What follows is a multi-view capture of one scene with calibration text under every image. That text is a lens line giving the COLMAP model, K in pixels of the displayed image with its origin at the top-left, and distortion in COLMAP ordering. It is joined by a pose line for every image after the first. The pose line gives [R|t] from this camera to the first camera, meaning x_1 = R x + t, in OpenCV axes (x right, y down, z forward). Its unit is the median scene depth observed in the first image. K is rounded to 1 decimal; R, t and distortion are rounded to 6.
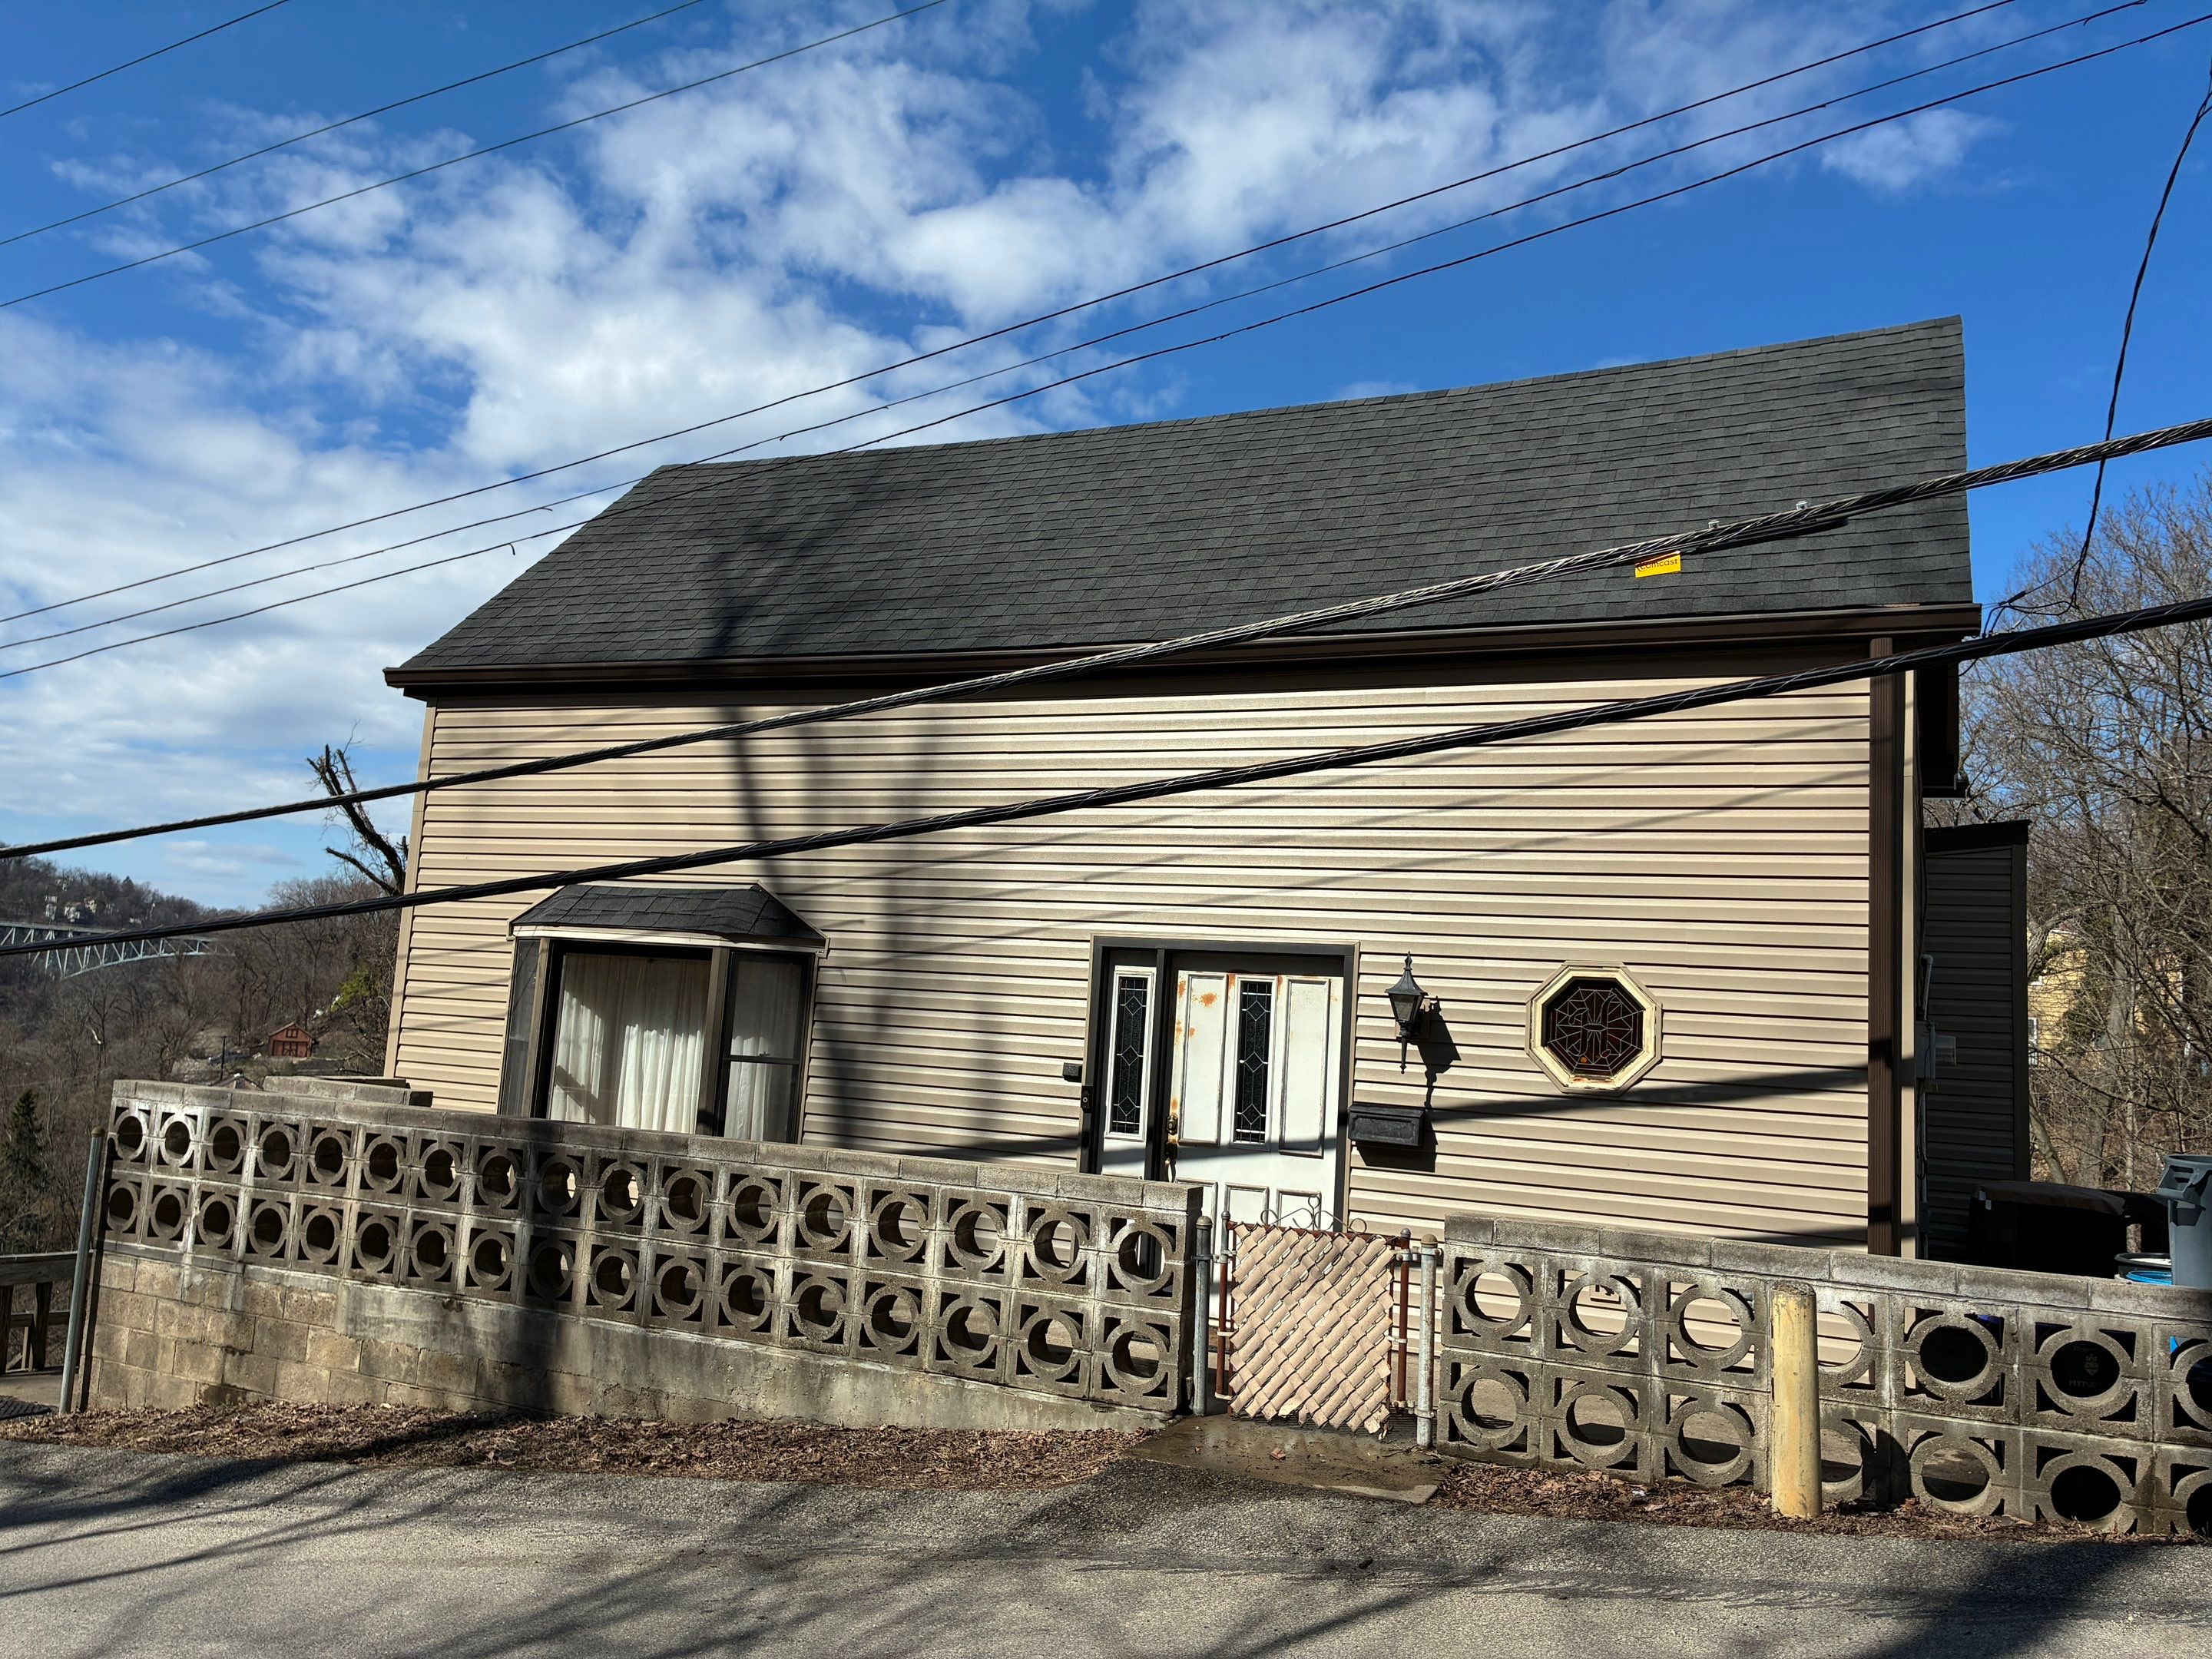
lens RADIAL K [[1661.0, 0, 1106.0], [0, 1661.0, 829.5], [0, 0, 1]] dist [0.023584, 0.007637]
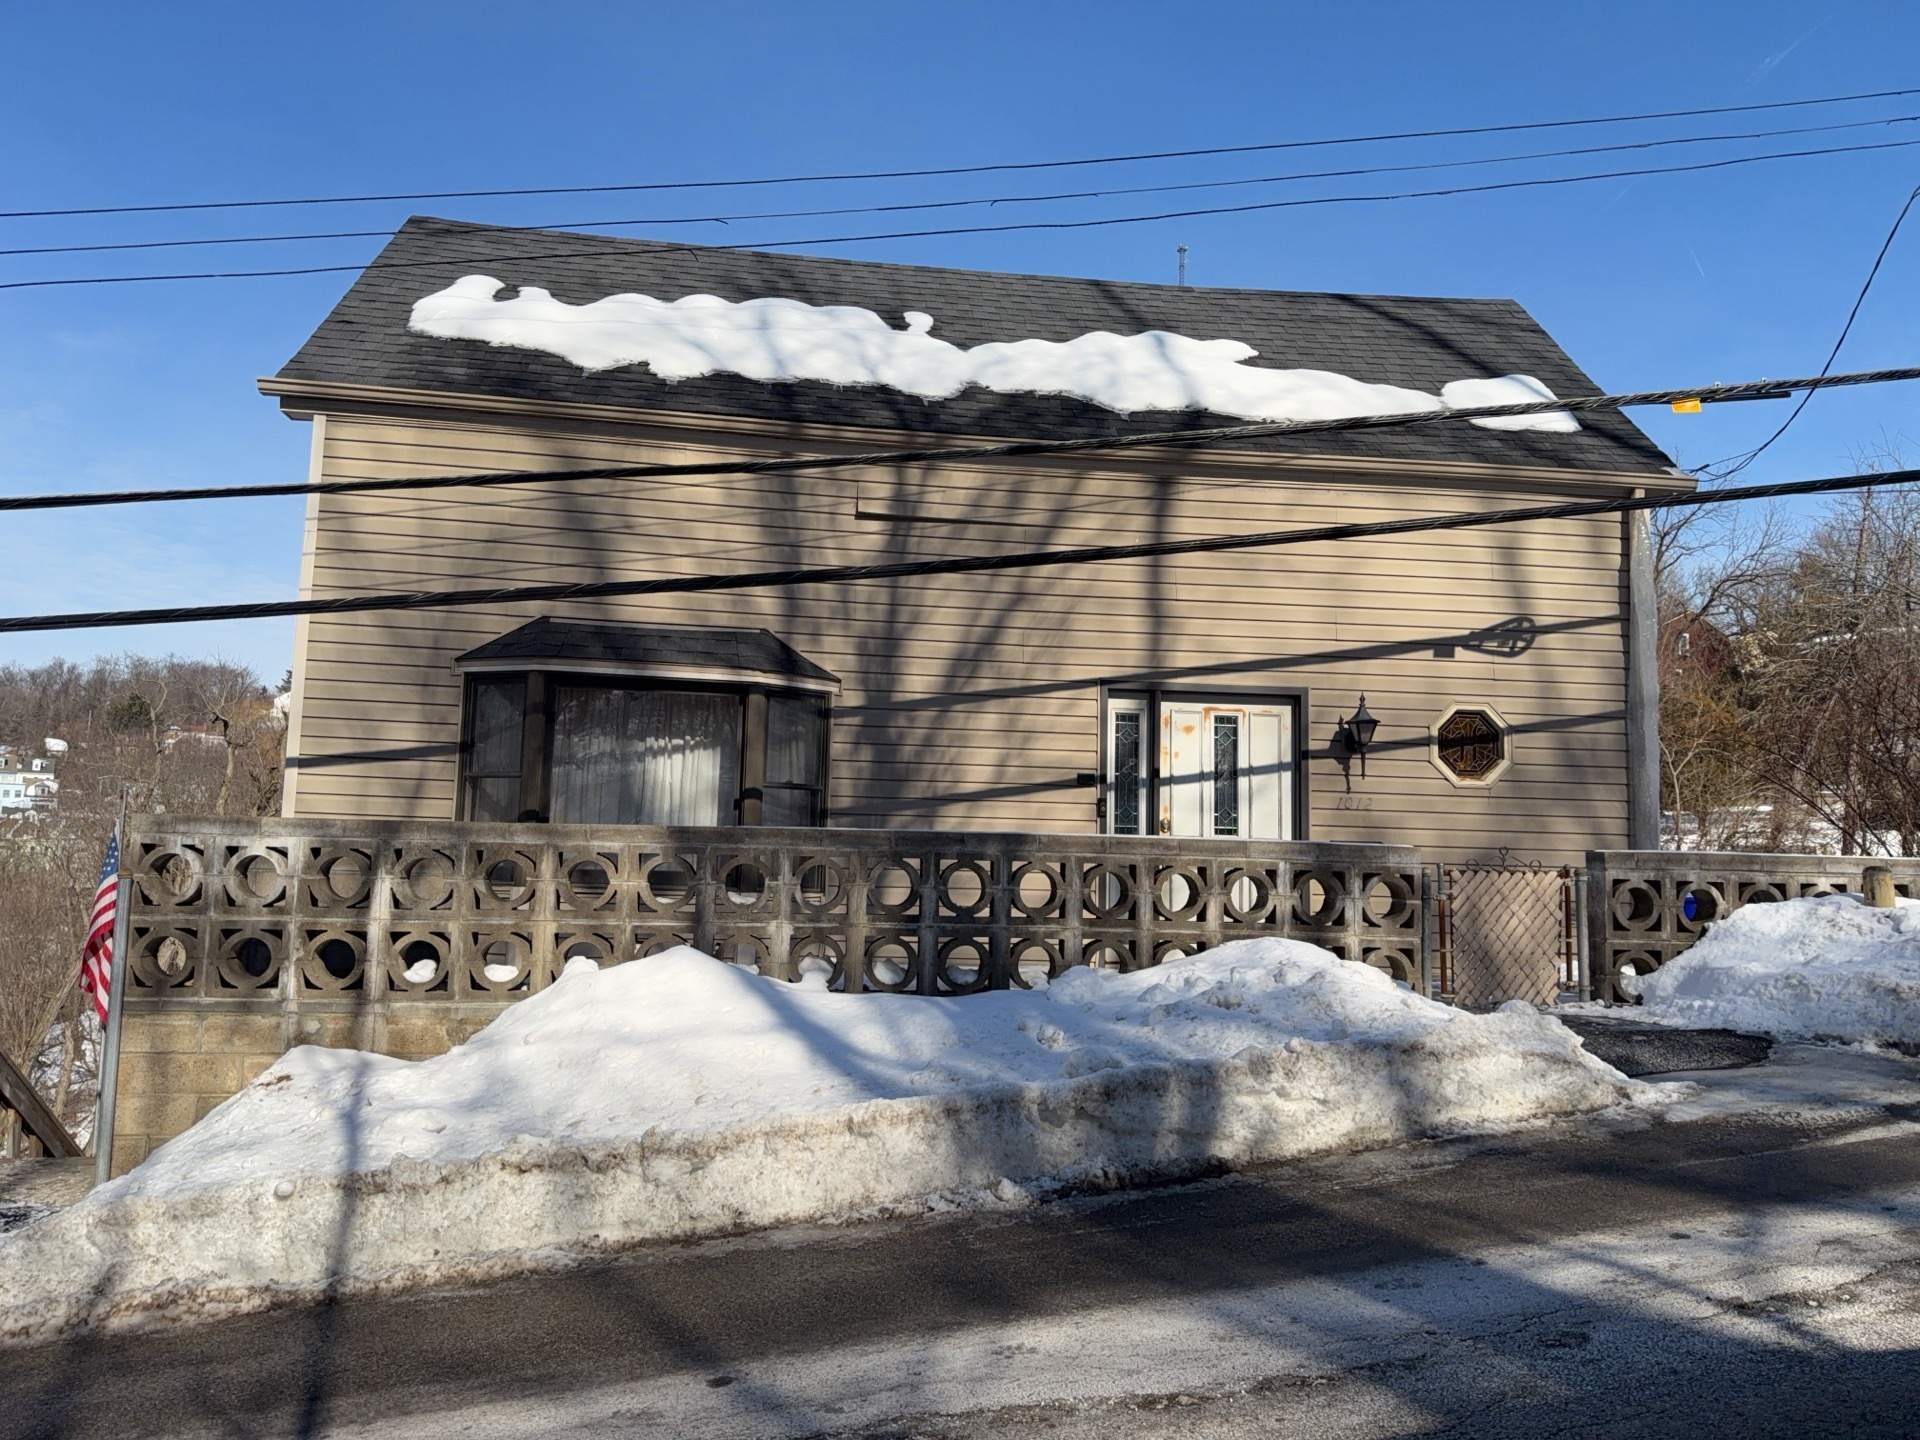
lens RADIAL K [[1319.7, 0, 958.2], [0, 1319.7, 732.0], [0, 0, 1]] dist [0.126859, -0.189995]
pose [[0.847564, 0.010956, 0.530580, -0.660540], [-0.034605, 0.998800, 0.034654, 0.077499], [-0.529564, -0.047732, 0.846926, 0.224940]]
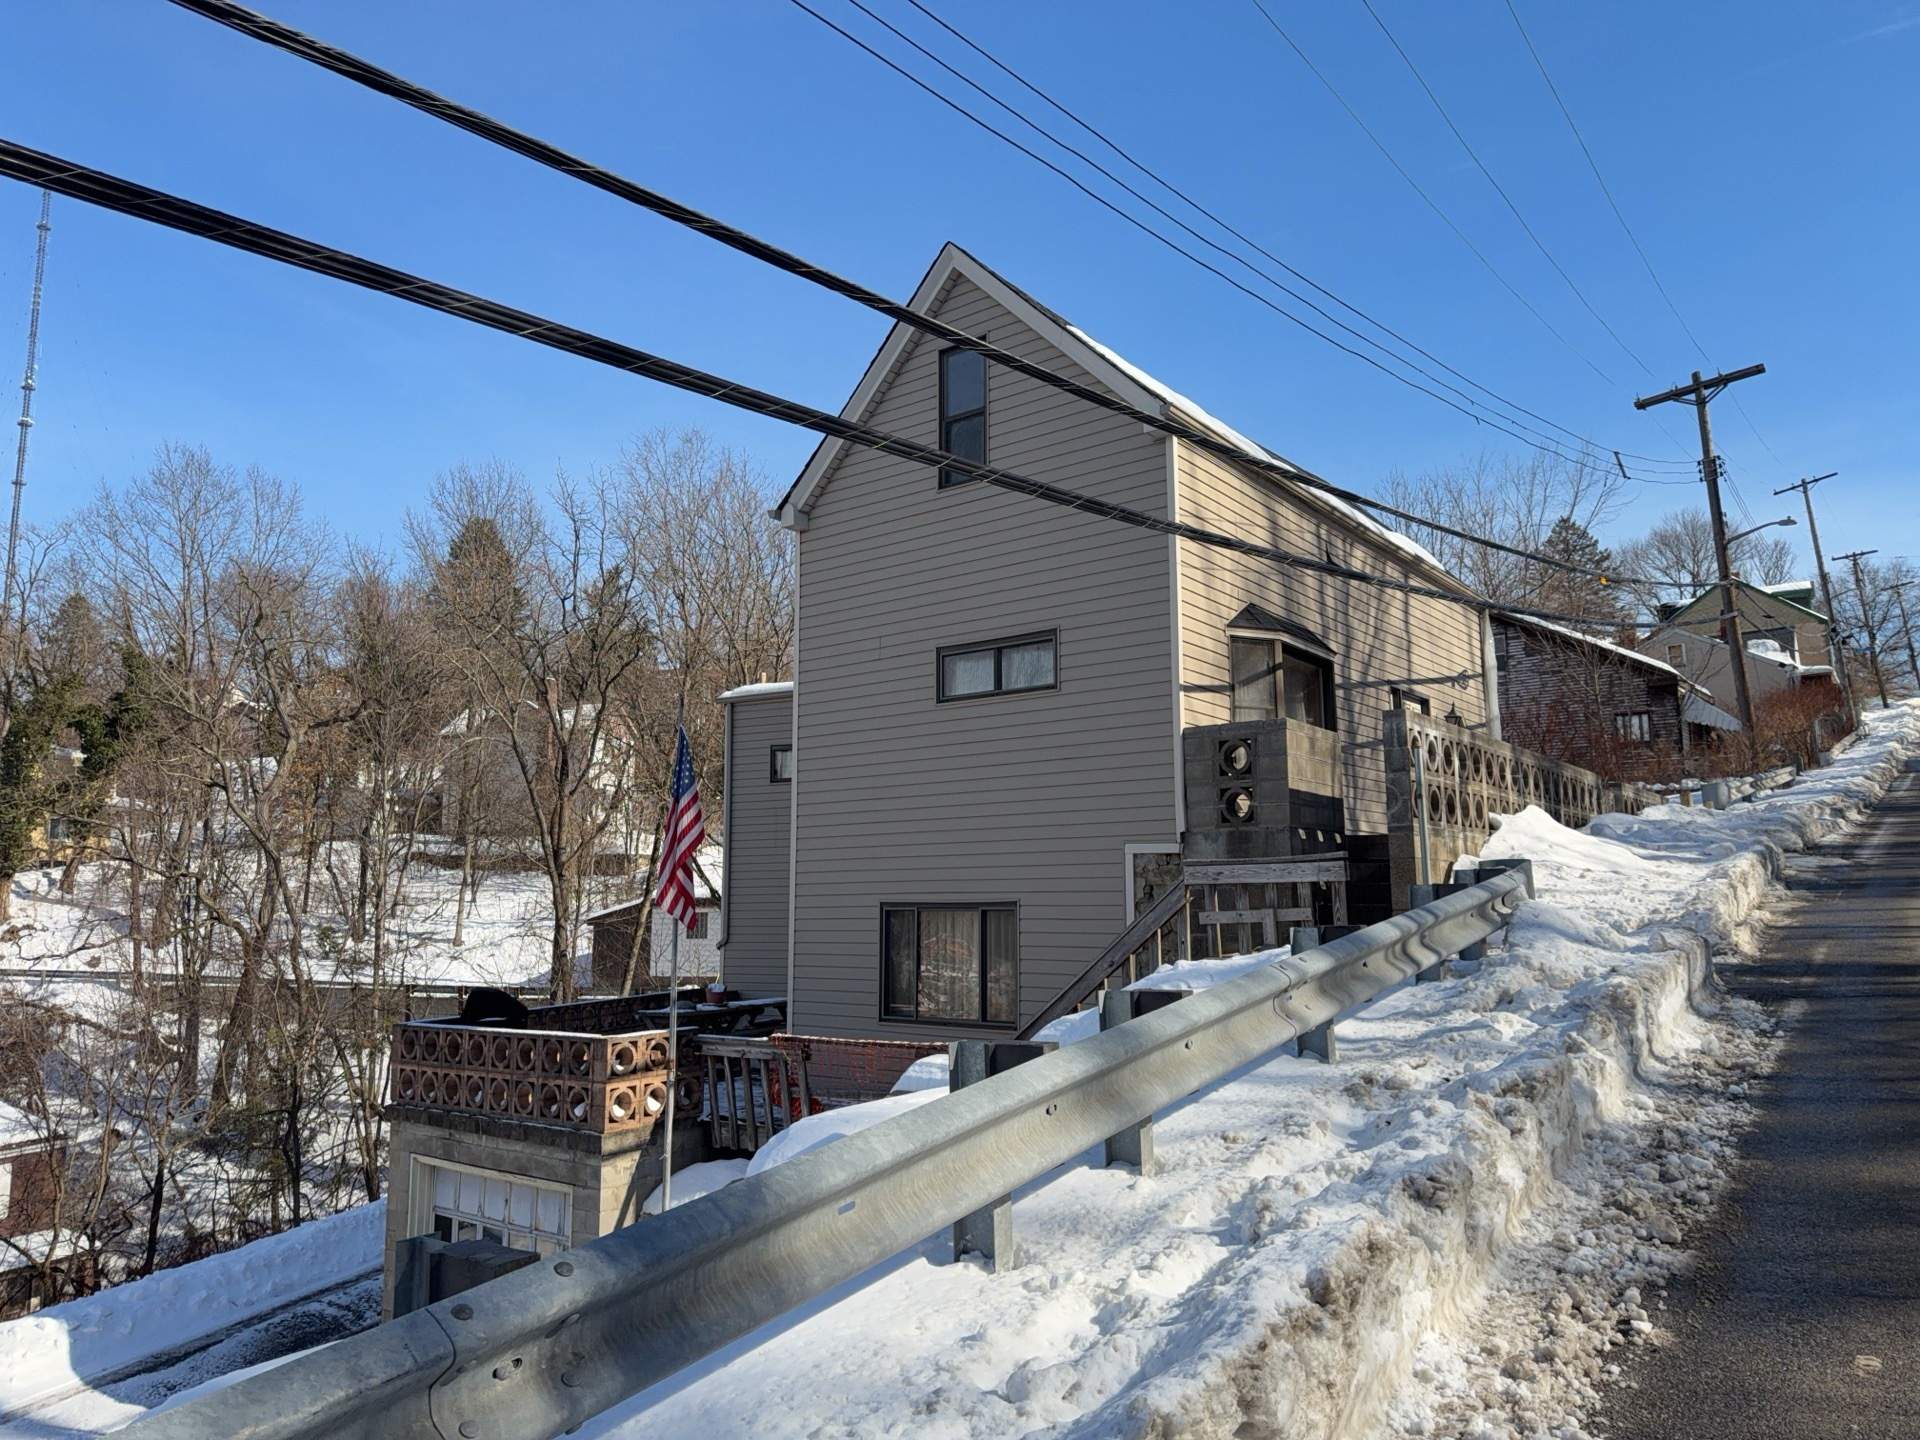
lens RADIAL K [[1319.7, 0, 958.2], [0, 1319.7, 732.0], [0, 0, 1]] dist [0.126859, -0.189995]
pose [[0.220883, 0.064883, 0.973140, -1.848232], [-0.095807, 0.994402, -0.044554, 0.272664], [-0.970583, -0.083392, 0.225863, 1.205435]]
